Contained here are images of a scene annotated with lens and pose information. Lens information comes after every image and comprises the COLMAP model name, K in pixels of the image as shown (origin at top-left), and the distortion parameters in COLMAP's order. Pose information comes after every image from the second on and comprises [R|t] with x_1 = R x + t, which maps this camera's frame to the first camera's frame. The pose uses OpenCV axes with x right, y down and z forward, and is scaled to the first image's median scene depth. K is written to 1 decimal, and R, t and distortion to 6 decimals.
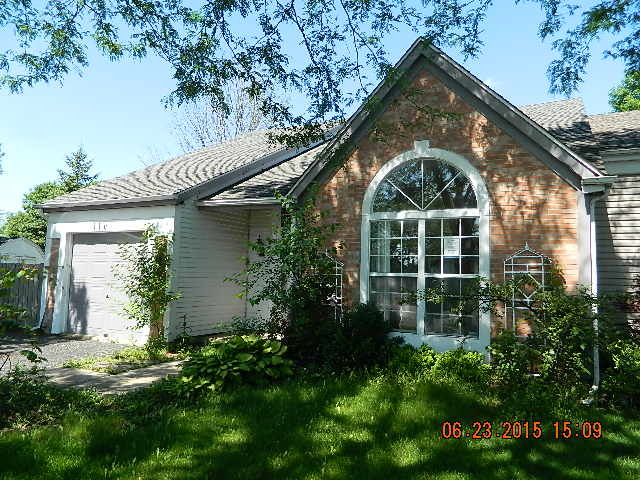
lens RADIAL K [[473.0, 0, 319.7], [0, 473.0, 238.1], [0, 0, 1]] dist [0.060852, 0.003062]
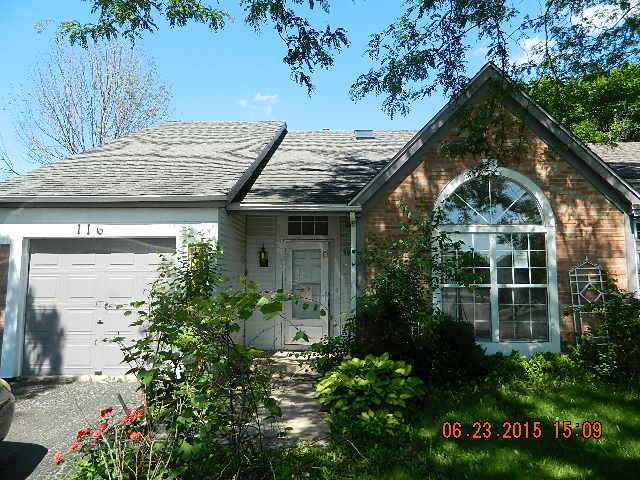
lens RADIAL K [[473.0, 0, 319.8], [0, 473.0, 242.4], [0, 0, 1]] dist [0.060852, 0.003062]
pose [[0.901541, 0.013695, 0.432478, -0.616257], [-0.013769, 0.999901, -0.002960, -0.010972], [-0.432475, -0.003286, 0.901640, 0.212365]]
